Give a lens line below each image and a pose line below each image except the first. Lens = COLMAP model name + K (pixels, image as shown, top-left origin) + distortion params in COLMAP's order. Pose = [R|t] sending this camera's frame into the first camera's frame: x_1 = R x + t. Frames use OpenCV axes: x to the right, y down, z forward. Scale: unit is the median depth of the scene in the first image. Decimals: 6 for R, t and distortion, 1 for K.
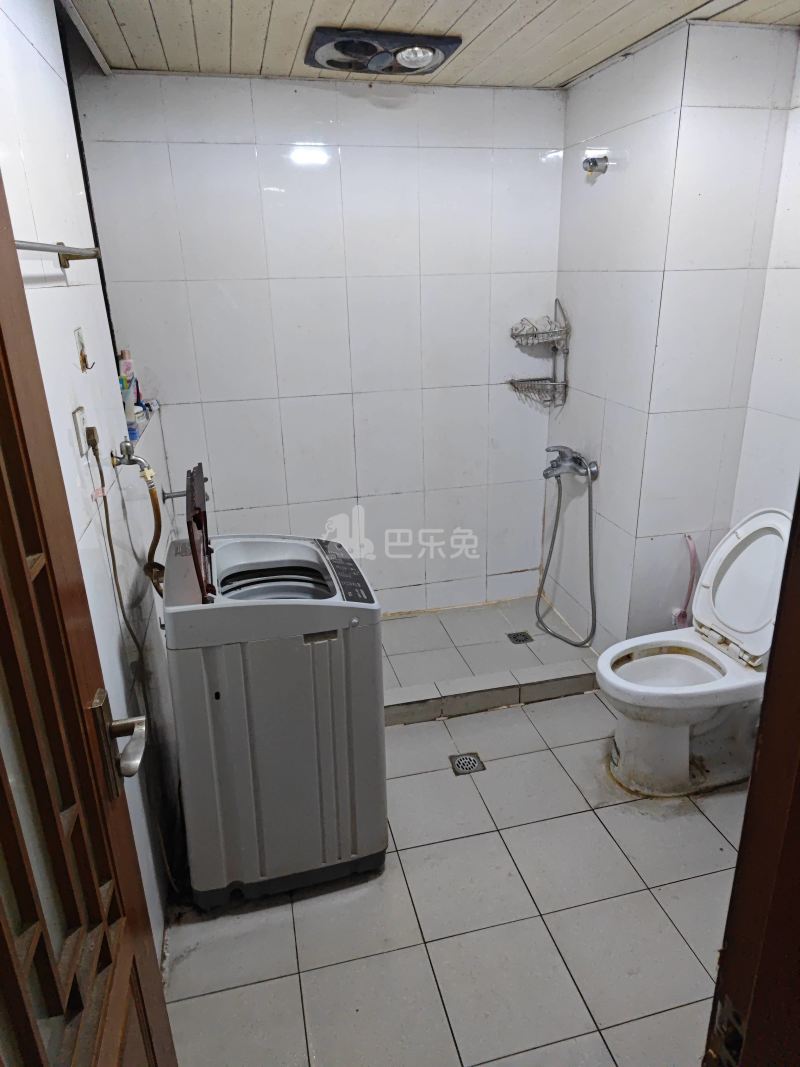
lens RADIAL K [[699.5, 0, 404.5], [0, 699.5, 532.3], [0, 0, 1]] dist [0.000064, -0.000667]
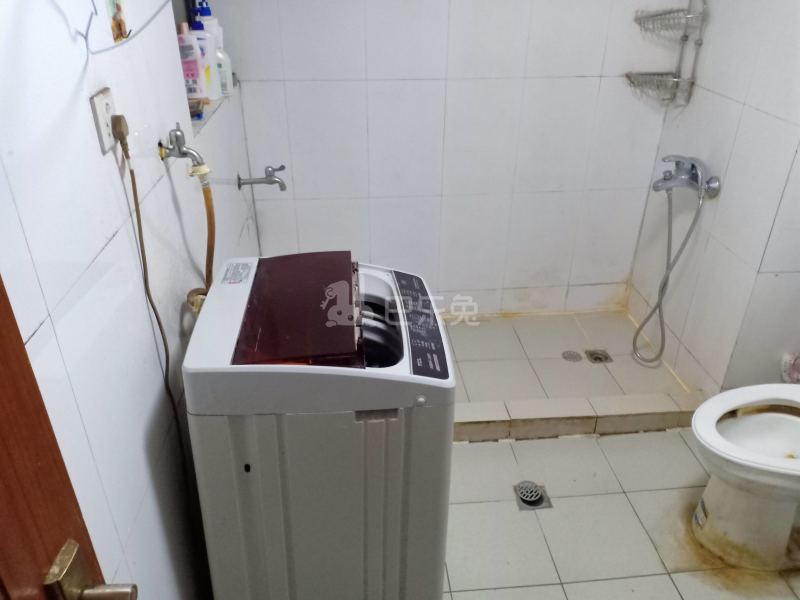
lens RADIAL K [[612.9, 0, 401.9], [0, 612.9, 298.1], [0, 0, 1]] dist [0.084408, -0.133643]
pose [[0.988497, 0.098421, -0.114831, -0.013636], [-0.079272, 0.983797, 0.160807, -0.050318], [0.128797, -0.149855, 0.980283, 0.186390]]
